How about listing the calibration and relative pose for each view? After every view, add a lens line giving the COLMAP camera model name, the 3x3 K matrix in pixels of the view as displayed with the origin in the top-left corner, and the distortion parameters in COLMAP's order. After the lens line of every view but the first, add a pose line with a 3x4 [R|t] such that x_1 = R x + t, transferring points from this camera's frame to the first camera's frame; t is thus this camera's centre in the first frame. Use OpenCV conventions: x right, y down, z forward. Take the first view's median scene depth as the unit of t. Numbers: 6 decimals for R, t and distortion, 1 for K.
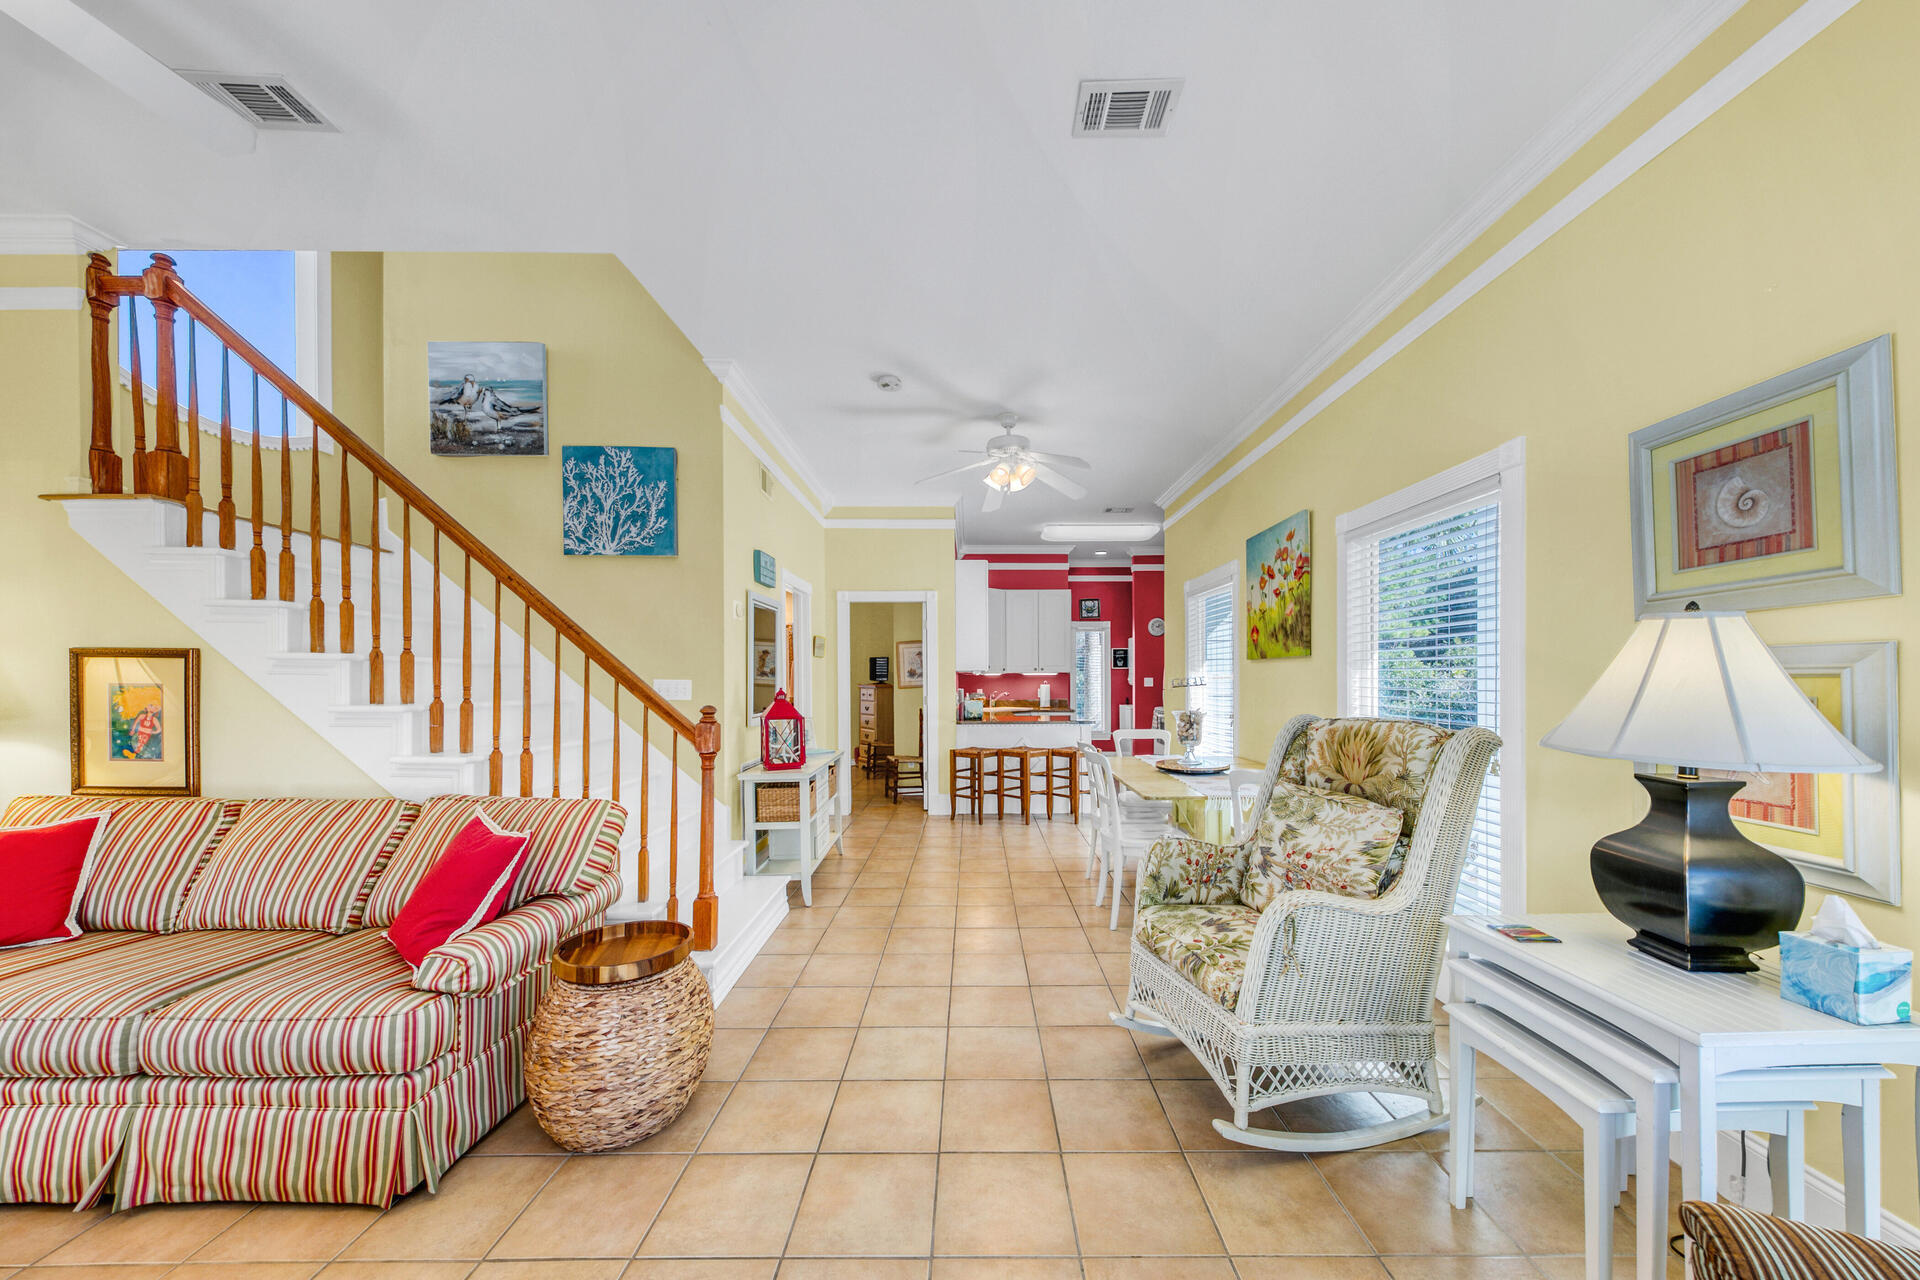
lens RADIAL K [[658.8, 0, 970.2], [0, 658.8, 674.9], [0, 0, 1]] dist [-0.001968, -0.001274]
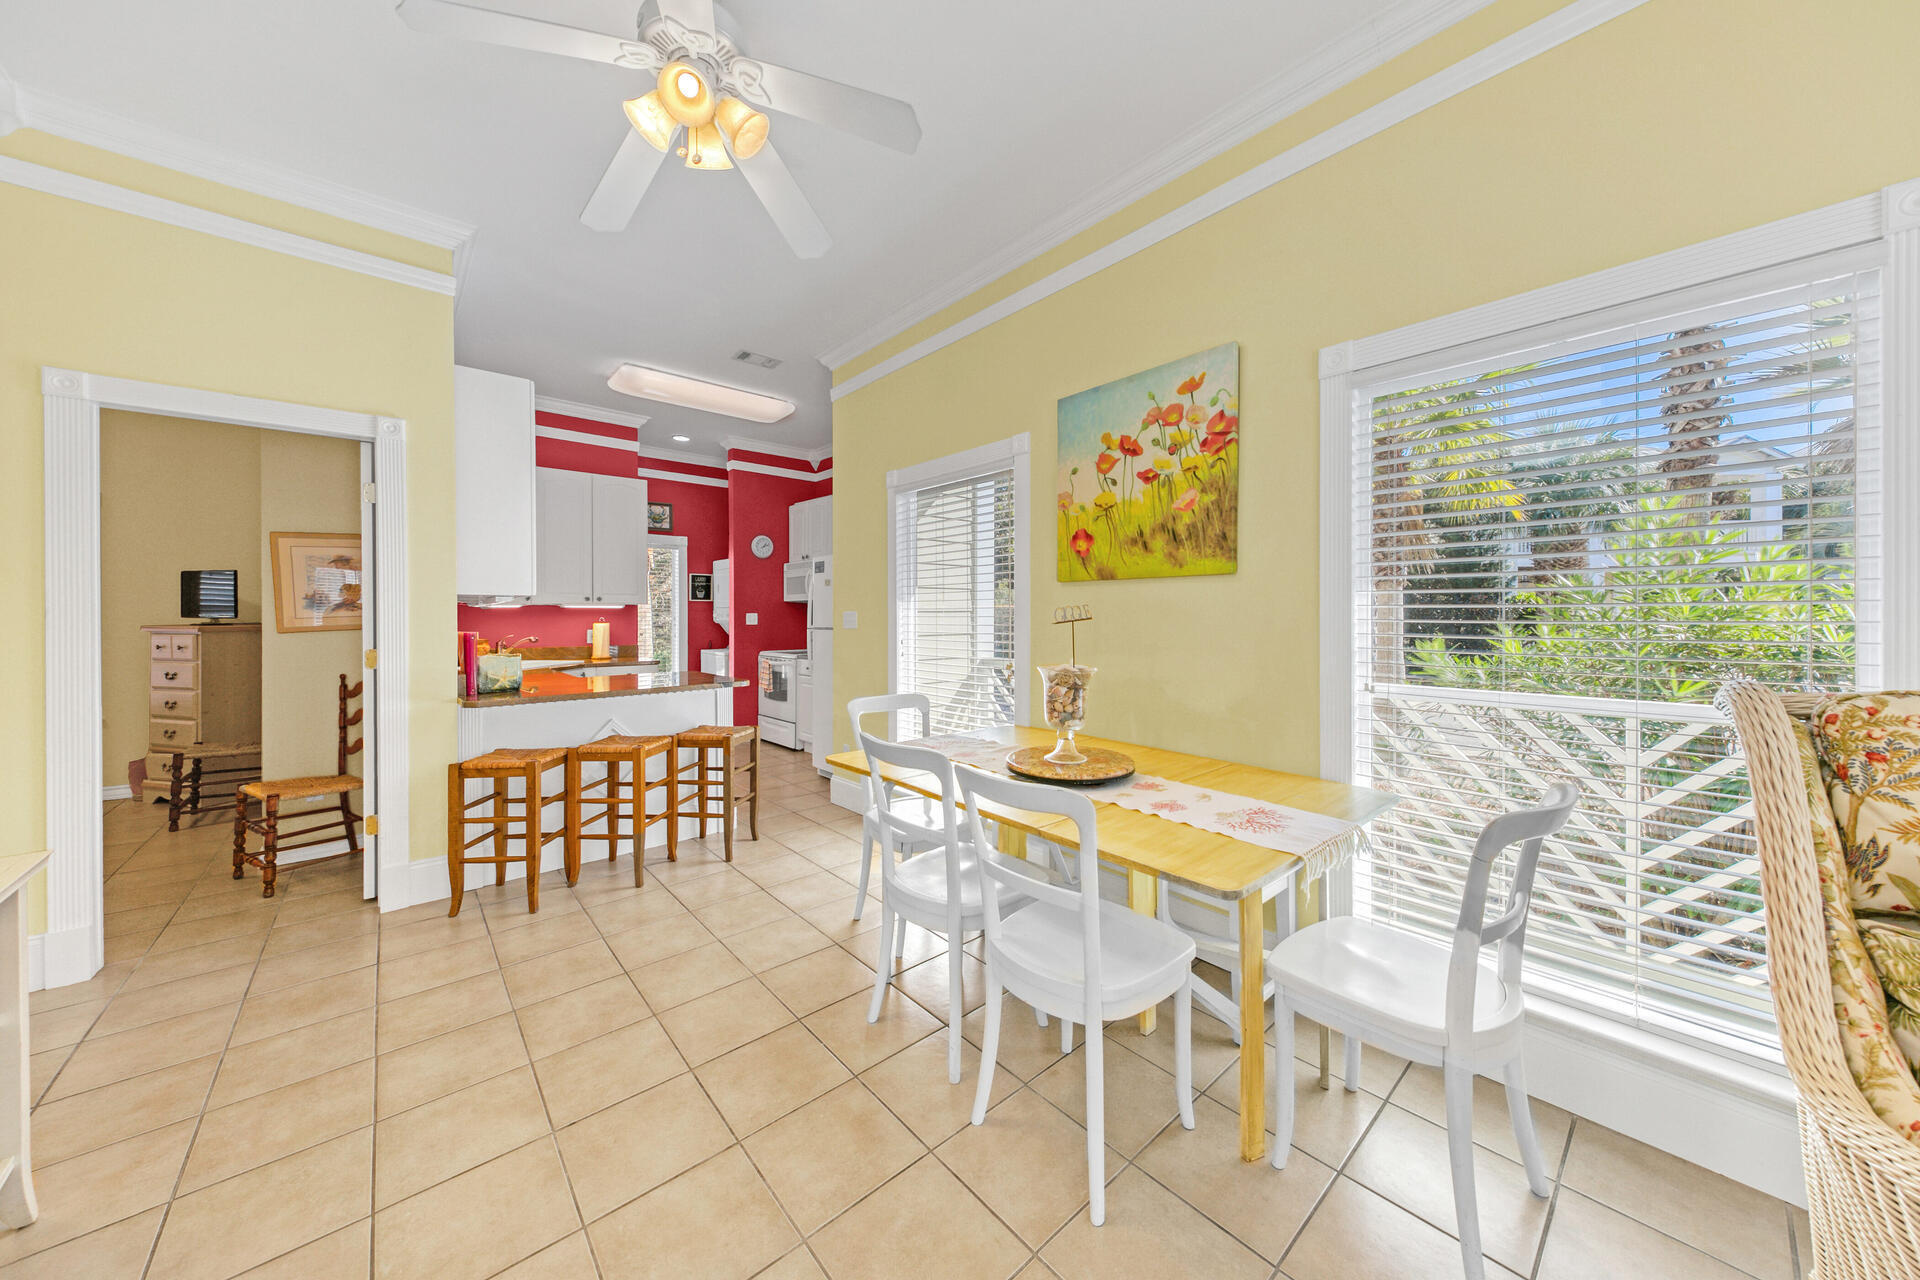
lens RADIAL K [[658.8, 0, 975.8], [0, 658.8, 616.3], [0, 0, 1]] dist [-0.001968, -0.001274]
pose [[0.746119, 0.002023, 0.665809, -0.057601], [-0.003499, 0.999993, 0.000882, 0.008090], [-0.665803, -0.002988, 0.746122, 0.391280]]
